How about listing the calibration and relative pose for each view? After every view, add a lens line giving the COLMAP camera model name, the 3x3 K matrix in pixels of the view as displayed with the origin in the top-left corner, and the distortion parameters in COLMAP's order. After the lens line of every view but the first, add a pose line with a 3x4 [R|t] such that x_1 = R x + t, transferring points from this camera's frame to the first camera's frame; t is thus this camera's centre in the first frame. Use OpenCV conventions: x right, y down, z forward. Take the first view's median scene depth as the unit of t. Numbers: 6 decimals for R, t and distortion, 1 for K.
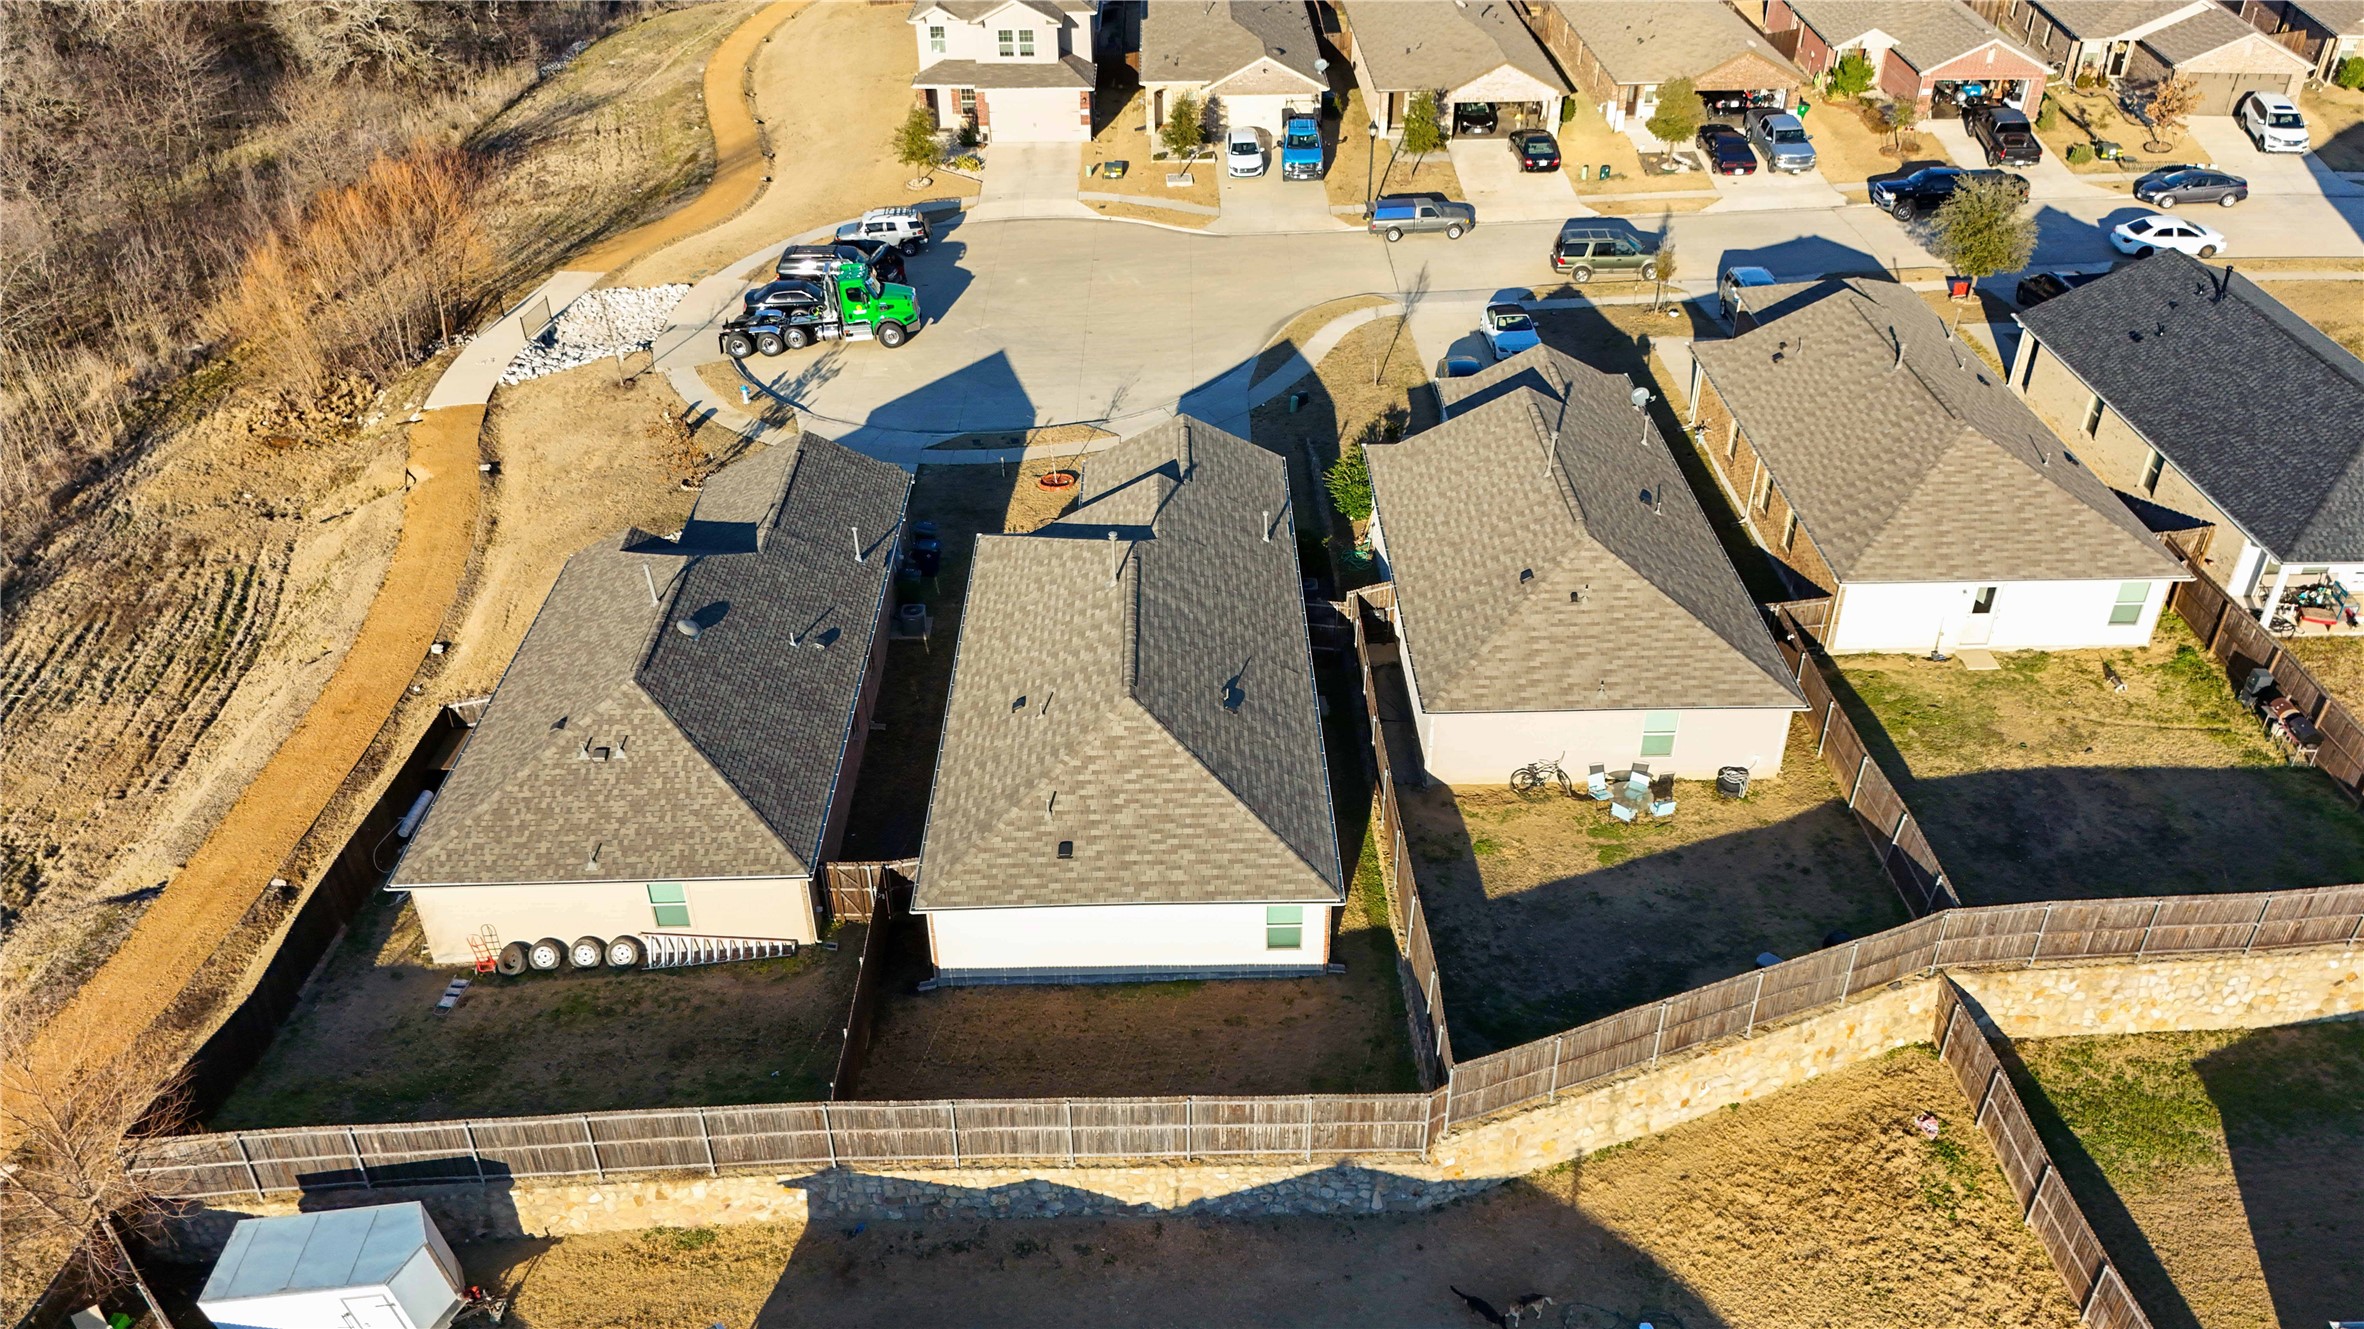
lens RADIAL K [[1744.6, 0, 1188.9], [0, 1744.6, 665.2], [0, 0, 1]] dist [0.064641, -0.054421]
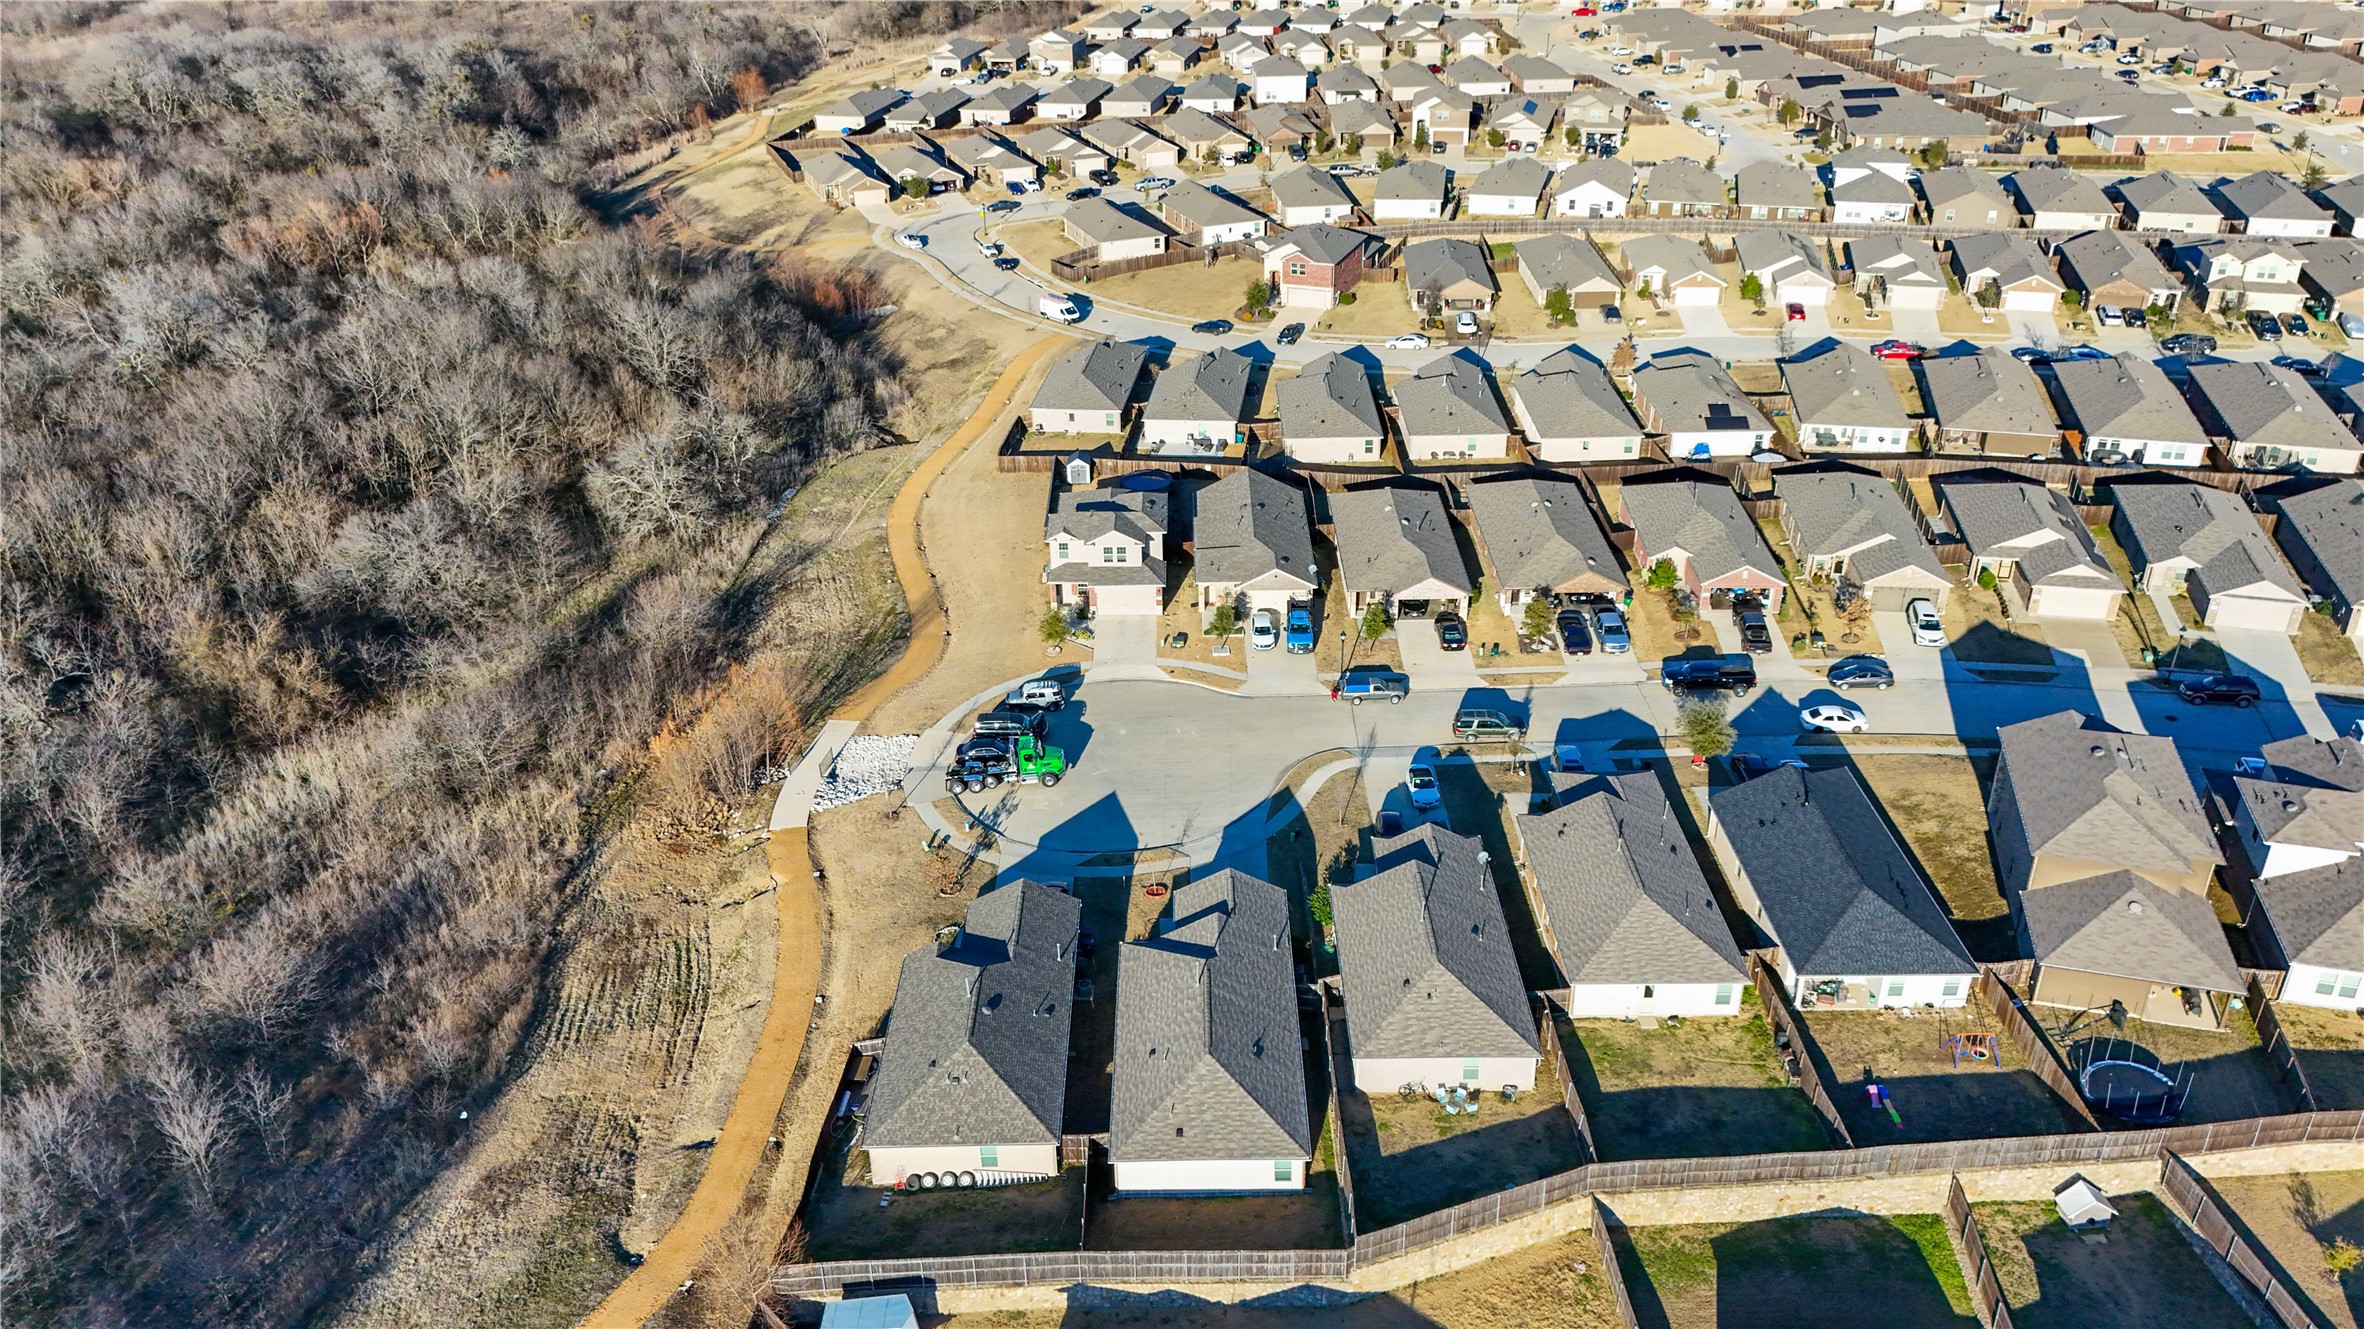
lens RADIAL K [[1744.6, 0, 1188.6], [0, 1744.6, 659.7], [0, 0, 1]] dist [0.064641, -0.054421]
pose [[0.999932, 0.002504, -0.011429, -0.029841], [-0.003675, 0.994610, -0.103624, -0.197520], [0.011108, 0.103659, 0.994551, -0.951951]]
